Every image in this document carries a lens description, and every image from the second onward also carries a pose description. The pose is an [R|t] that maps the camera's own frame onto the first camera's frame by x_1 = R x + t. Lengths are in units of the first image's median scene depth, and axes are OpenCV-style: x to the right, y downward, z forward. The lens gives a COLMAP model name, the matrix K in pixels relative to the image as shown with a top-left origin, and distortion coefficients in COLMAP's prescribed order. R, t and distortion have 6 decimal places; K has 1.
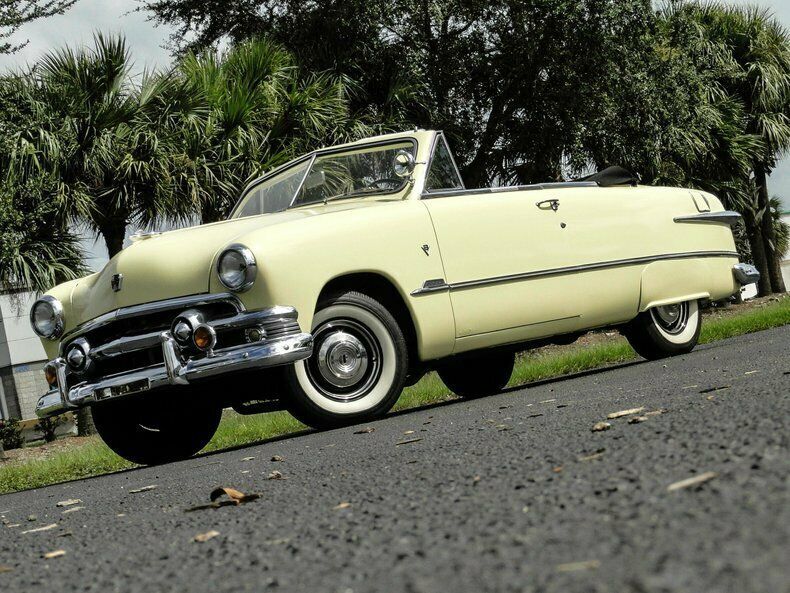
lens RADIAL K [[3443.9, 0, 395.0], [0, 3443.9, 296.5], [0, 0, 1]] dist [-0.092192, 2.499394]
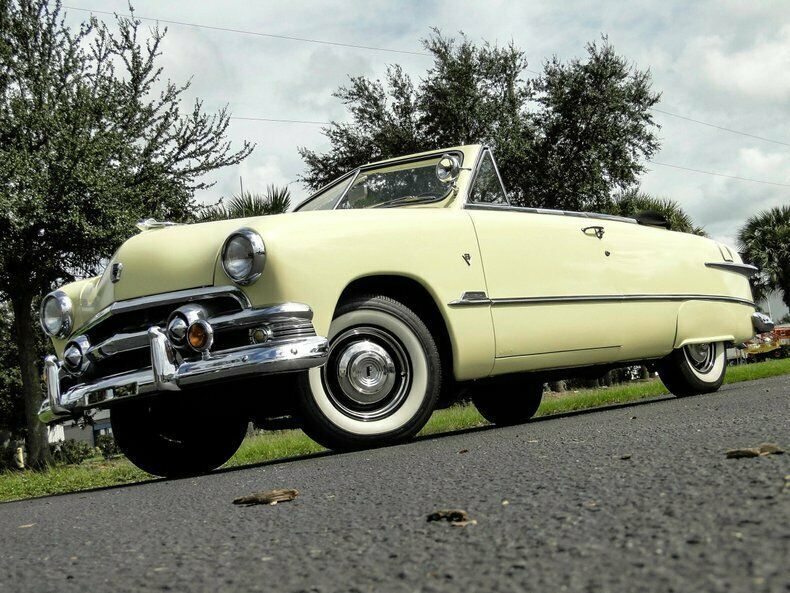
lens RADIAL K [[1454.4, 0, 396.2], [0, 1454.4, 246.7], [0, 0, 1]] dist [-0.012785, -0.049442]
pose [[0.998067, 0.045417, -0.042422, 0.006367], [-0.049132, 0.994631, -0.091076, 0.019232], [0.038058, 0.092984, 0.994940, 0.612487]]
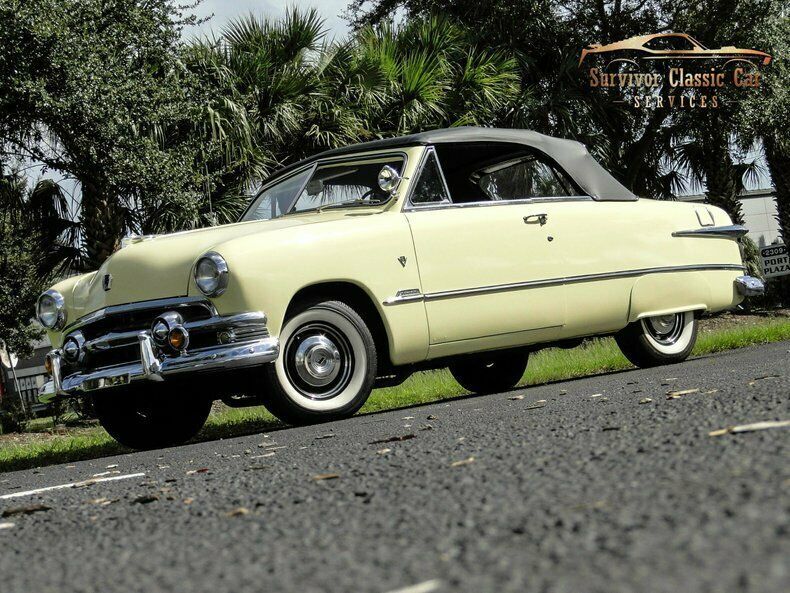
lens RADIAL K [[3443.9, 0, 395.0], [0, 3443.9, 296.5], [0, 0, 1]] dist [-0.092192, 2.499394]
pose [[0.995163, 0.037730, -0.090699, 0.102861], [-0.036011, 0.999141, 0.020512, -0.024124], [0.091395, -0.017147, 0.995667, -0.057340]]
